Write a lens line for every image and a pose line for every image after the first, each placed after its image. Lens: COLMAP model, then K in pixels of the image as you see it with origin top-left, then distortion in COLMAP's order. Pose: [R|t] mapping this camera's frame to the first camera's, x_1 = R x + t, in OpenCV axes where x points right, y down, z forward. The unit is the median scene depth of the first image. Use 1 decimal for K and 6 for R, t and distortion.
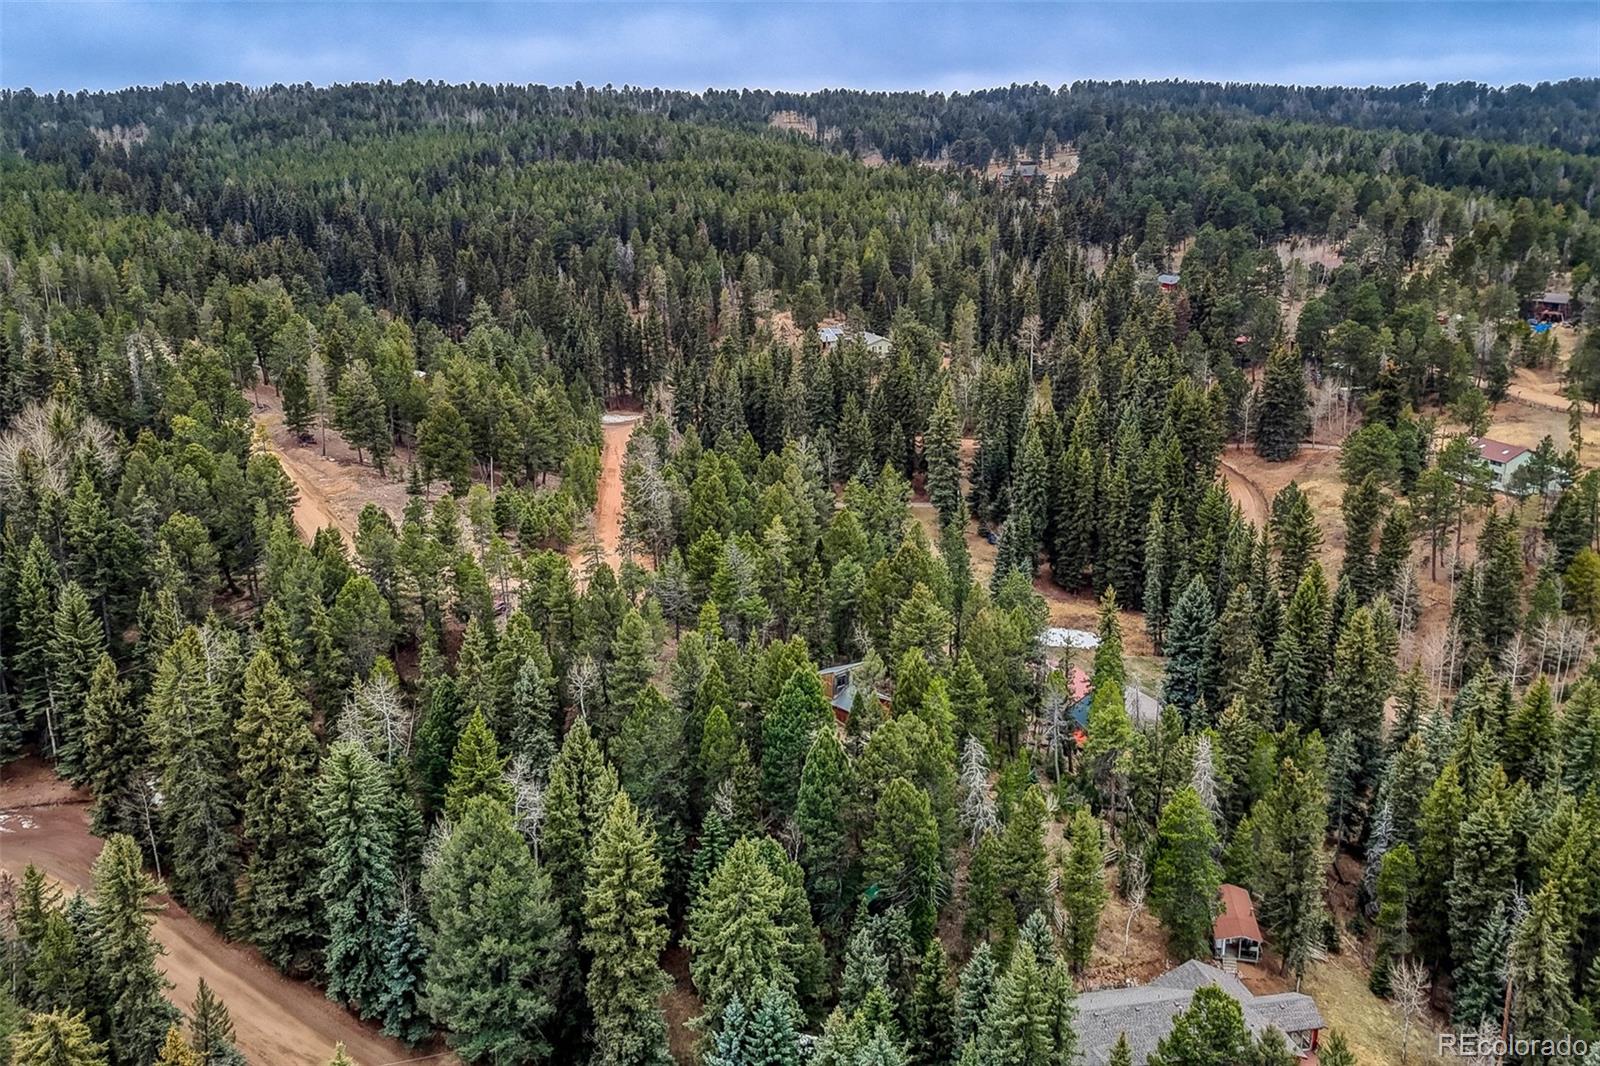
lens RADIAL K [[1381.0, 0, 795.1], [0, 1381.0, 525.4], [0, 0, 1]] dist [0.066562, -0.066286]
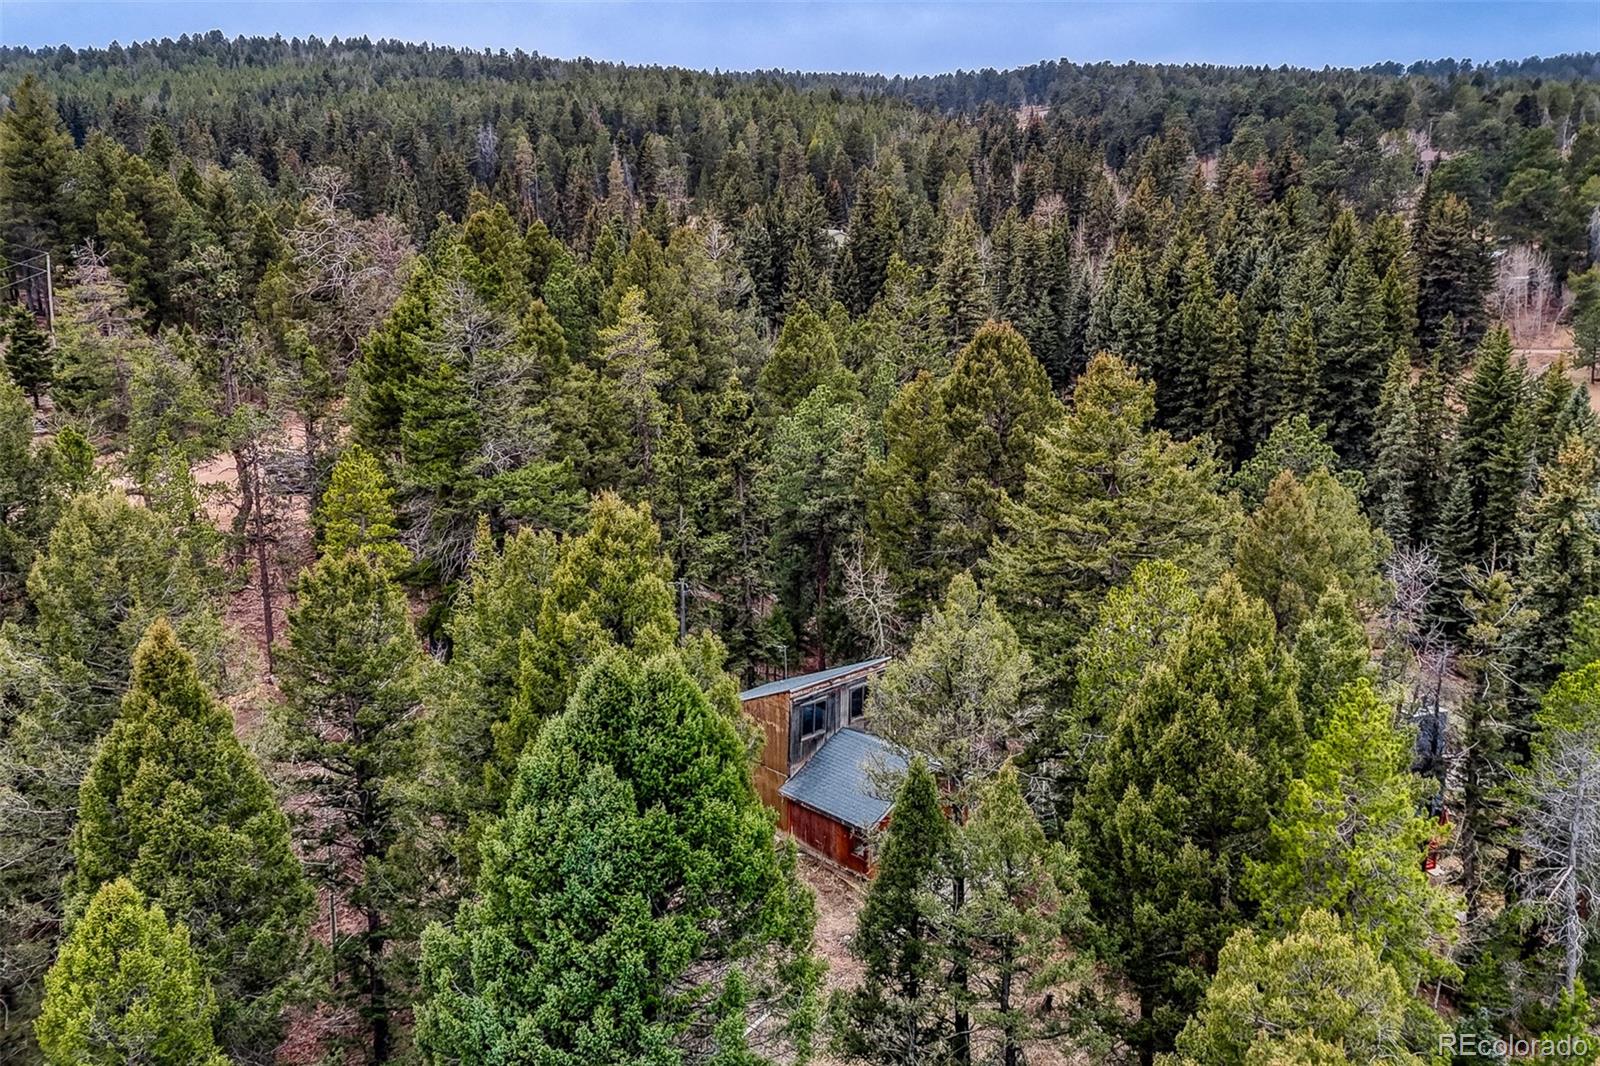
lens RADIAL K [[1381.0, 0, 799.1], [0, 1381.0, 529.1], [0, 0, 1]] dist [0.066562, -0.066286]
pose [[0.998770, -0.009835, 0.048596, 0.010222], [0.010955, 0.999679, -0.022832, 0.051297], [-0.048356, 0.023336, 0.998558, 0.458849]]
